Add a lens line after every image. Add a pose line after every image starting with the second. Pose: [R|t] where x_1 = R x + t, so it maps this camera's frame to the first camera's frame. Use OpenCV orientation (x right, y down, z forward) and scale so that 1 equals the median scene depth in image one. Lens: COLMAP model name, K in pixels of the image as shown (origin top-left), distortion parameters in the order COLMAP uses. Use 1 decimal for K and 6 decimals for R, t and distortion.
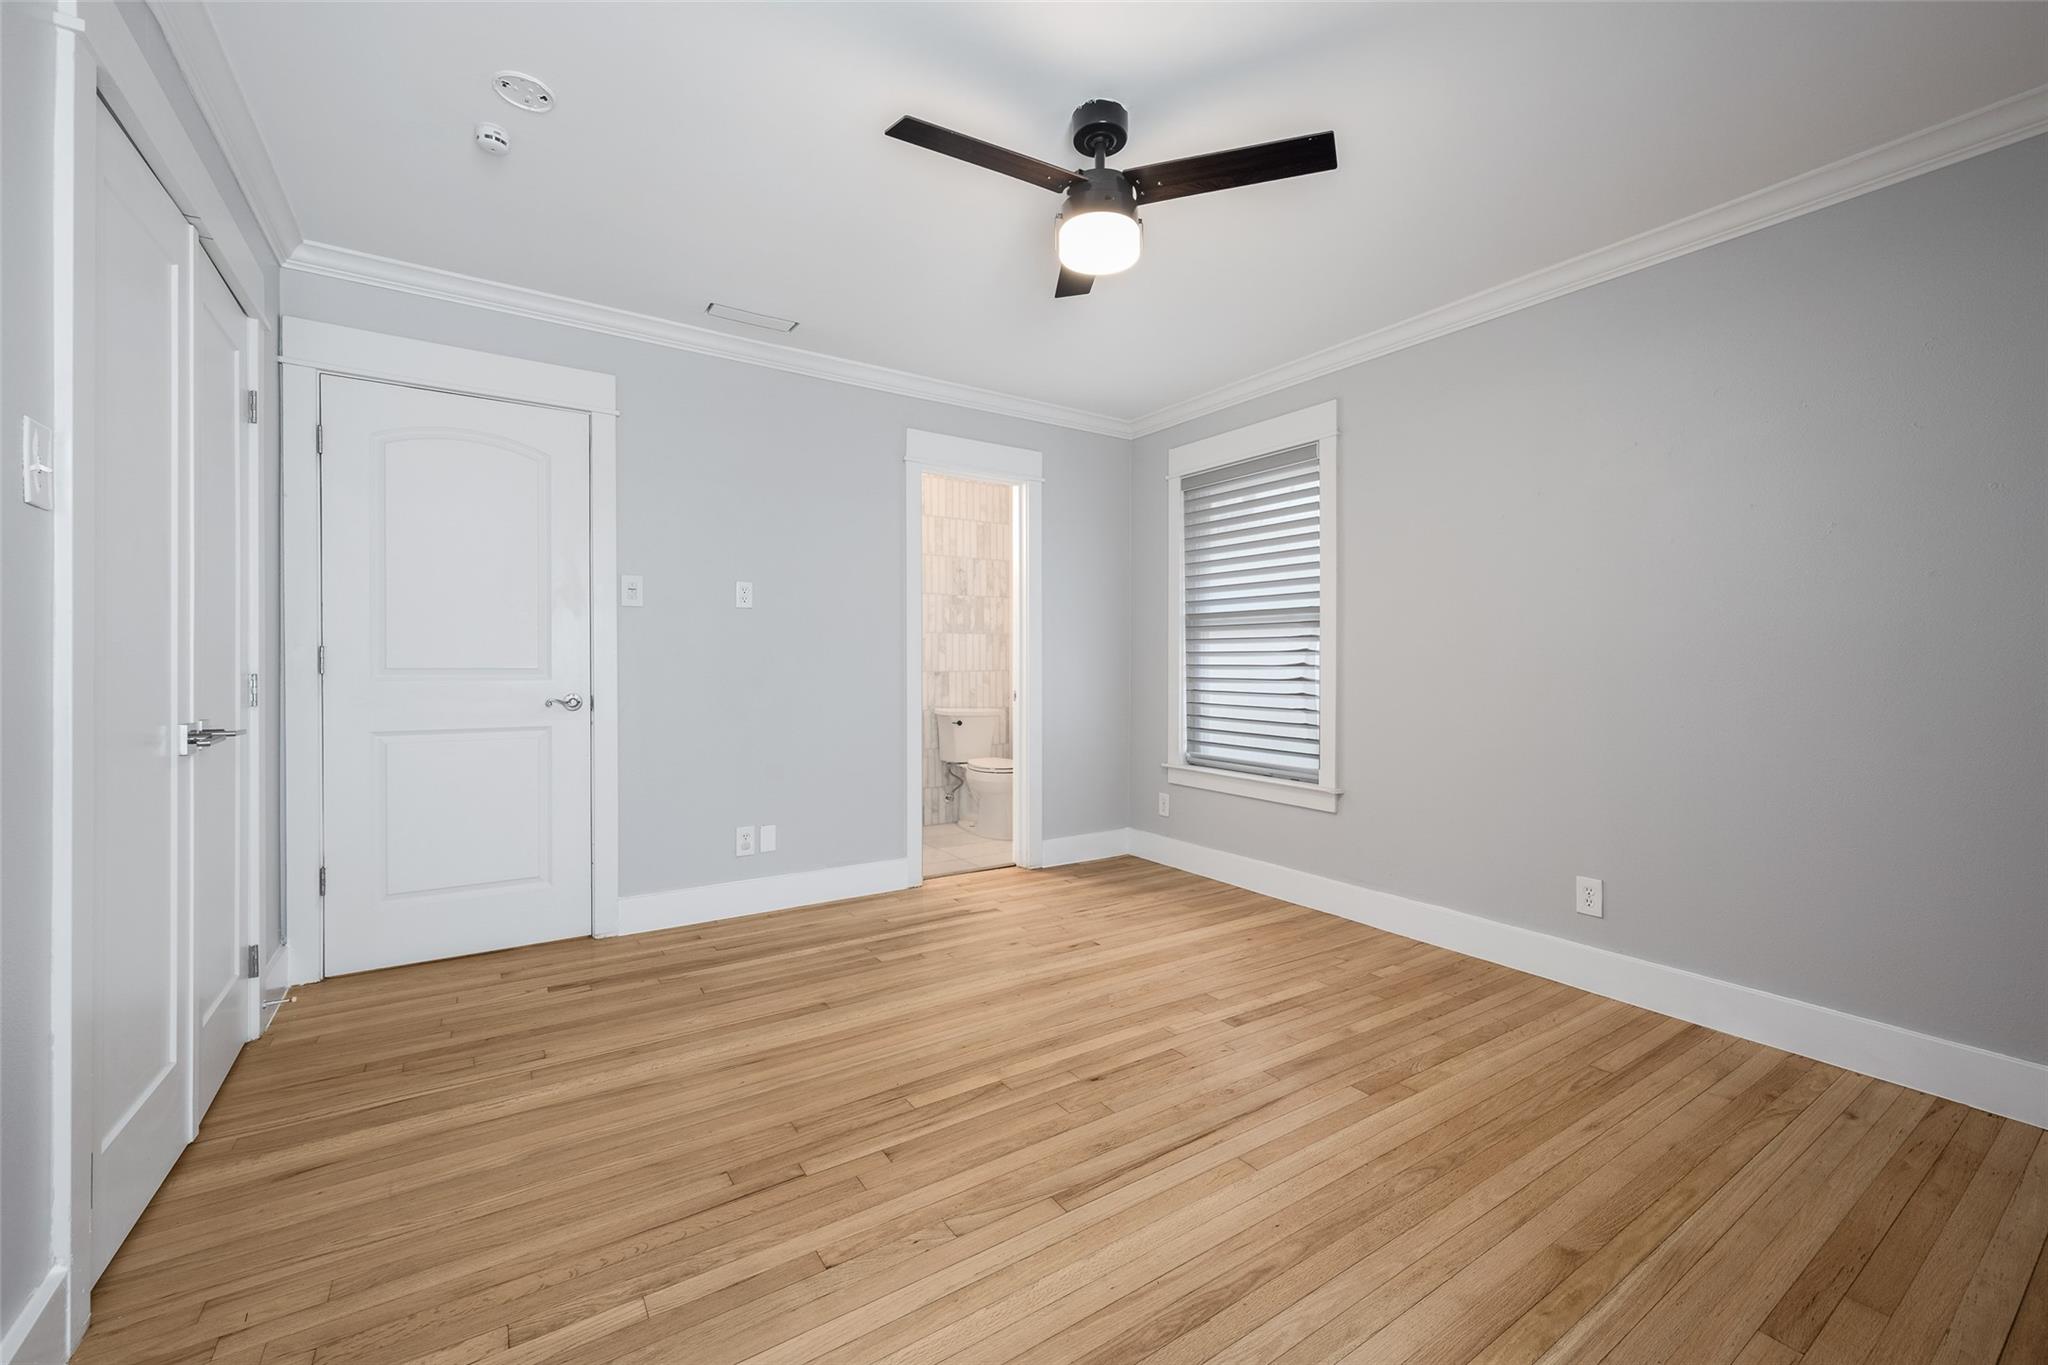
lens RADIAL K [[812.4, 0, 1020.6], [0, 812.4, 689.9], [0, 0, 1]] dist [-0.000014, -0.000008]
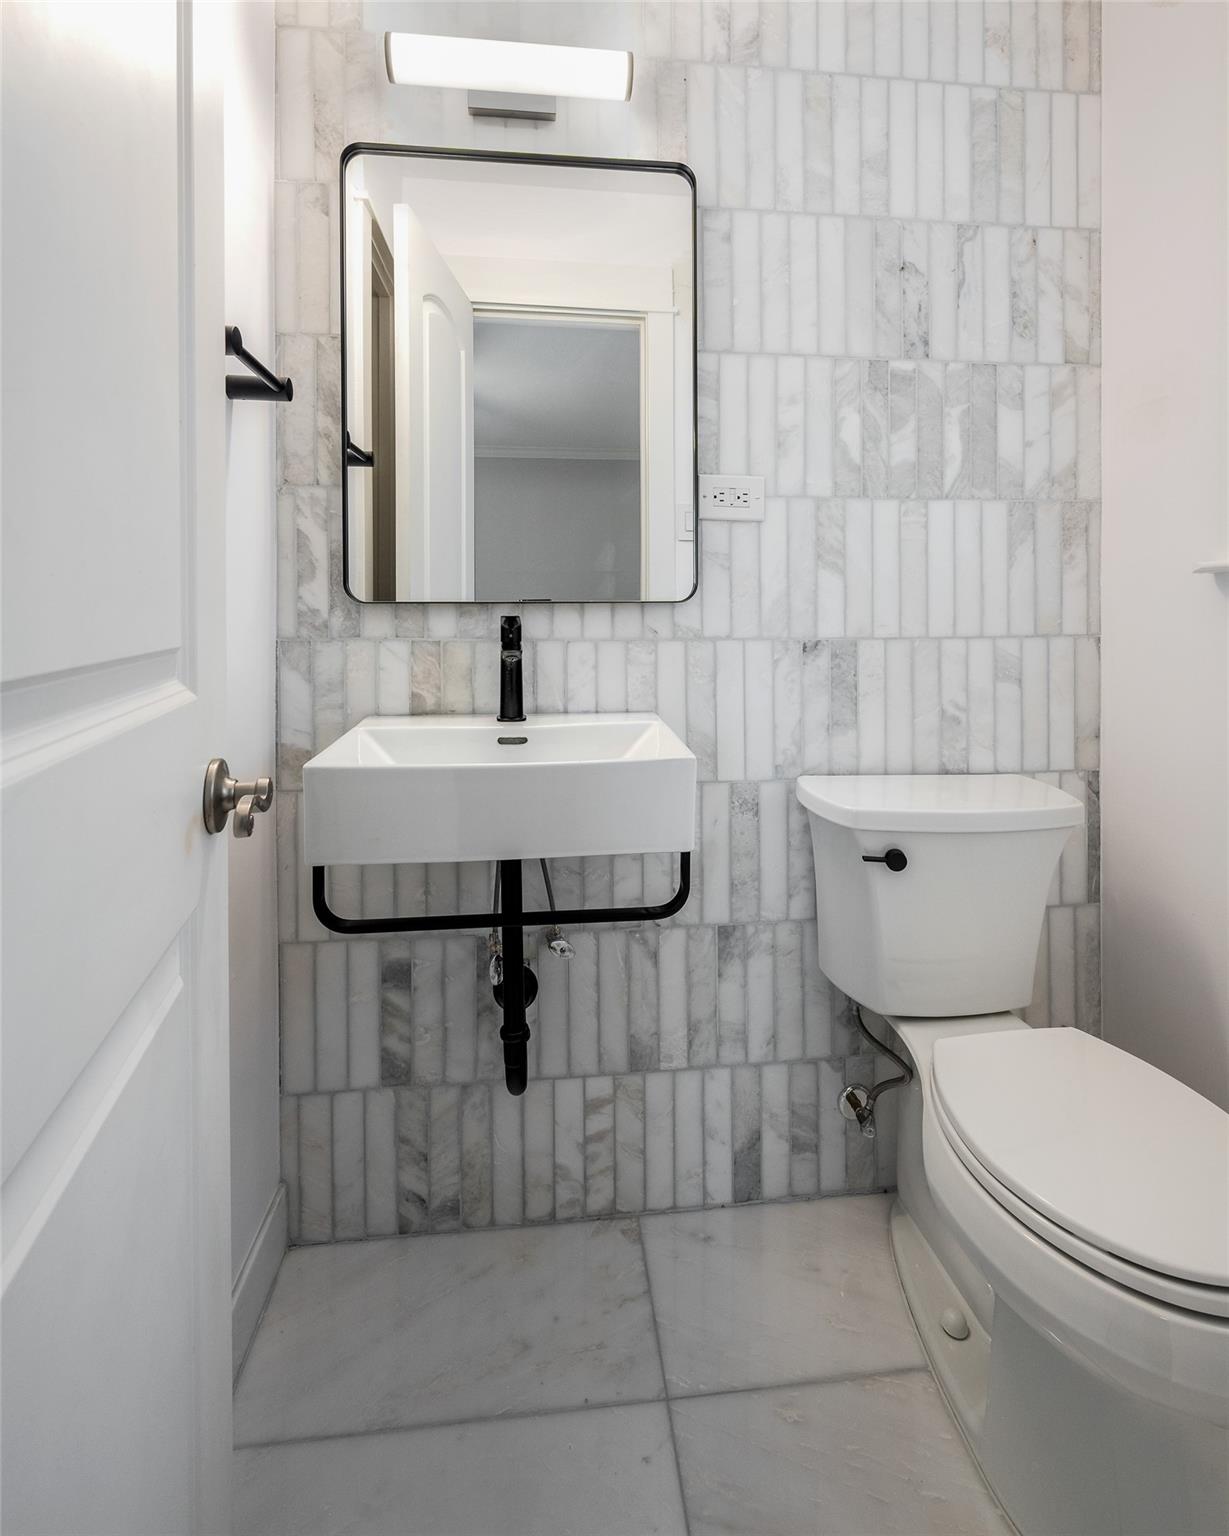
lens RADIAL K [[677.9, 0, 614.8], [0, 677.9, 763.8], [0, 0, 1]] dist [0.001517, 0.000349]
pose [[0.885380, 0.000596, -0.464867, -0.053570], [0.005280, 0.999922, 0.011338, 0.015847], [0.464838, -0.012493, 0.885308, 0.743436]]
